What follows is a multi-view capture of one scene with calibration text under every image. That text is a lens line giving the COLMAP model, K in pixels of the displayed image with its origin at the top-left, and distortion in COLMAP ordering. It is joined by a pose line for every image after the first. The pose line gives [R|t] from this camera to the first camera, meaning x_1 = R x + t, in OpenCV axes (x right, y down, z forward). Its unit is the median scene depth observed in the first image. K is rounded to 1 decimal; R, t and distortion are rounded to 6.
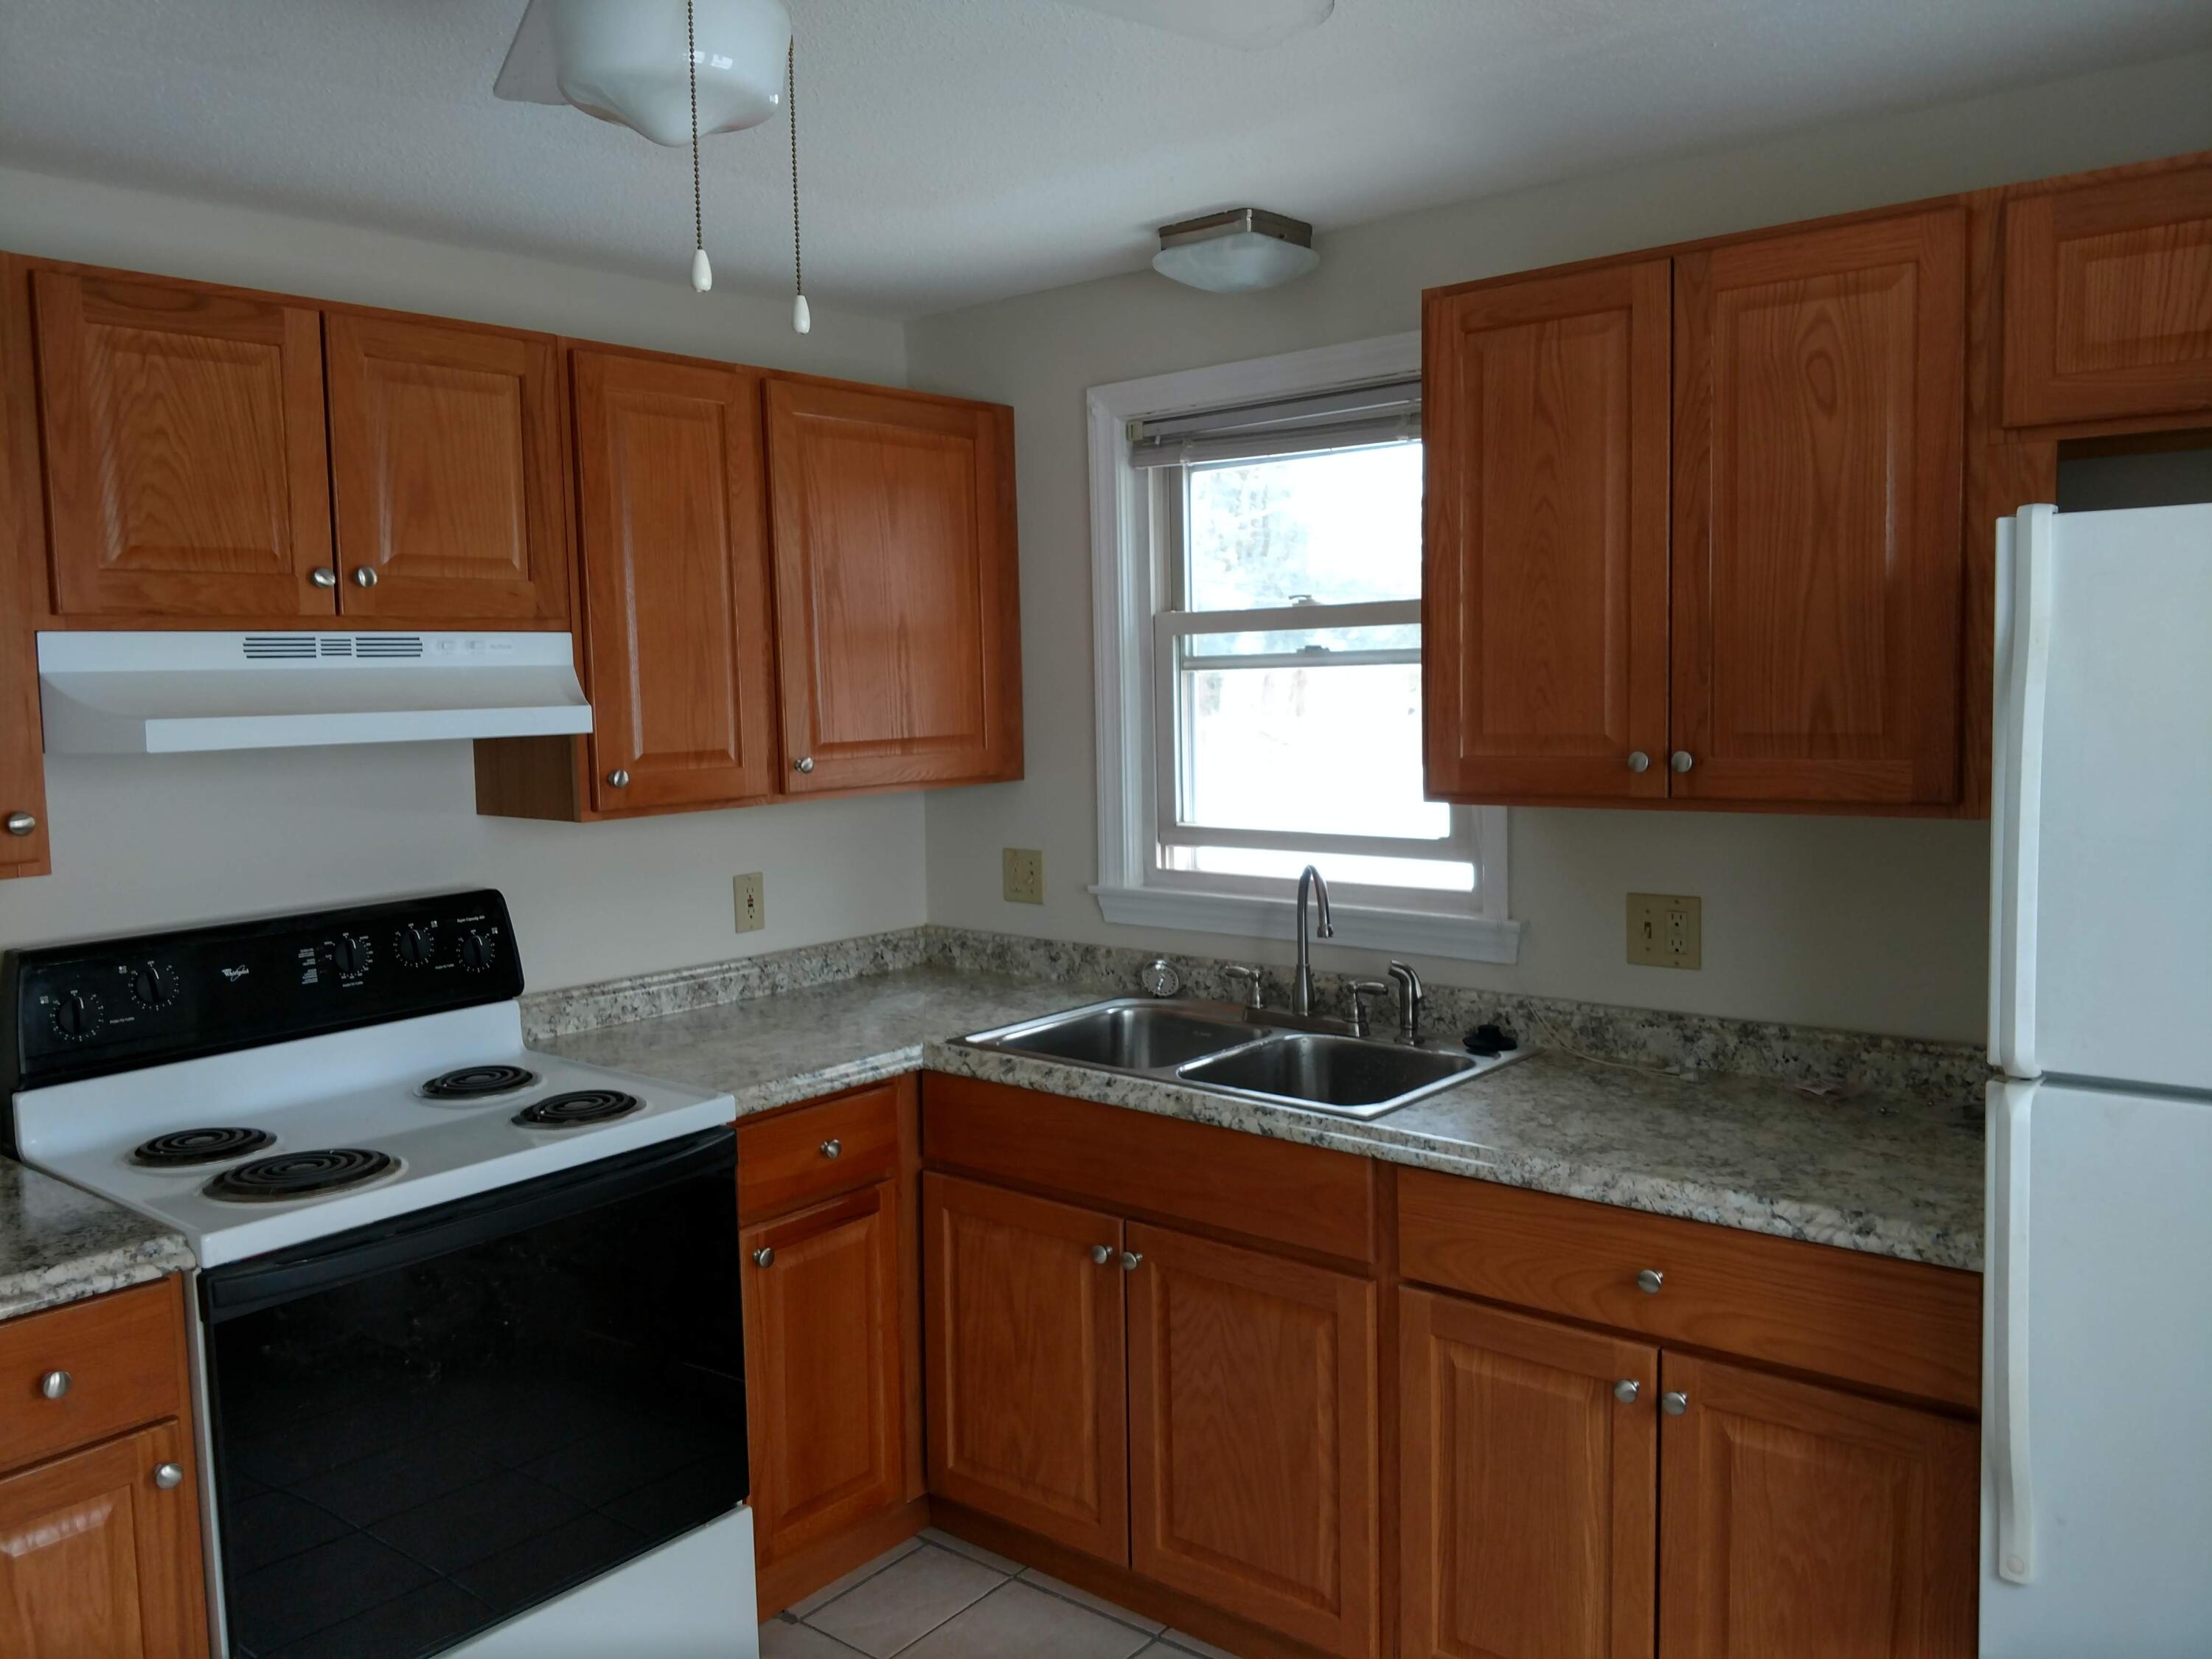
lens RADIAL K [[1656.4, 0, 1106.0], [0, 1656.4, 829.5], [0, 0, 1]] dist [0.033290, -0.002736]
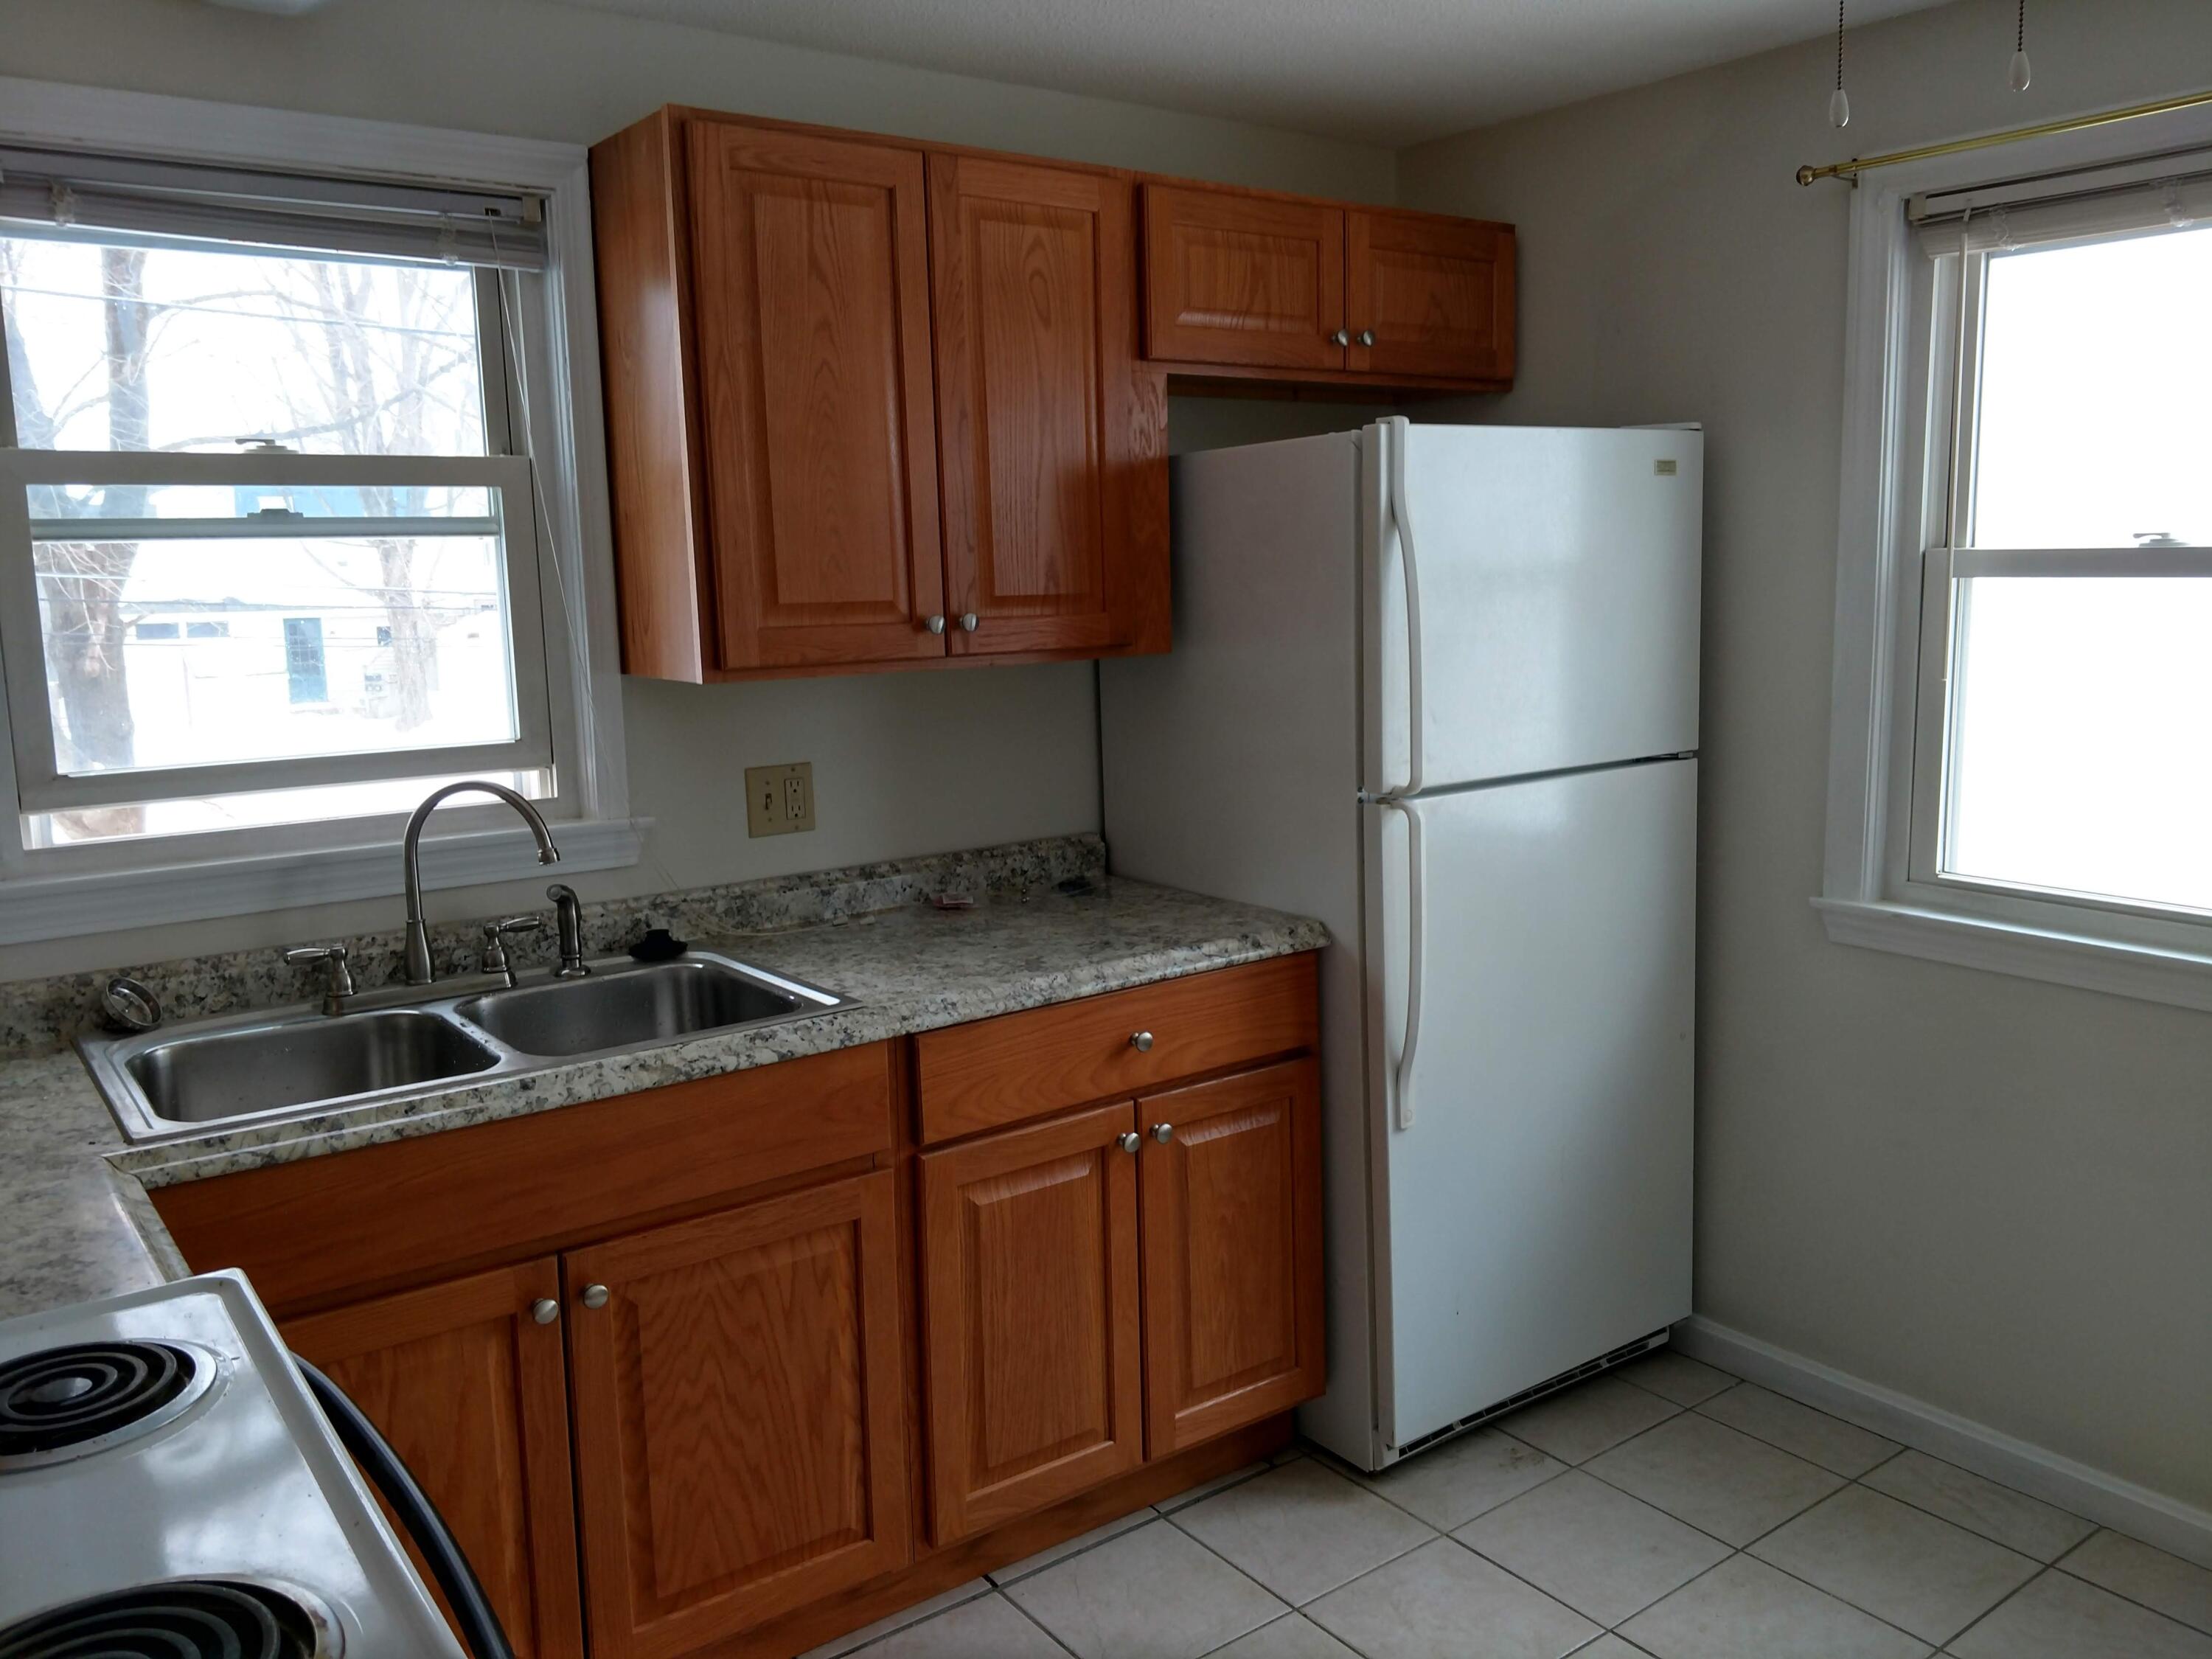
lens RADIAL K [[1747.6, 0, 1106.0], [0, 1747.6, 829.5], [0, 0, 1]] dist [0.089221, -0.001239]
pose [[0.248855, -0.138948, 0.958522, -0.690651], [0.111681, 0.987171, 0.114105, -0.023019], [-0.962080, 0.078653, 0.261181, 0.539427]]
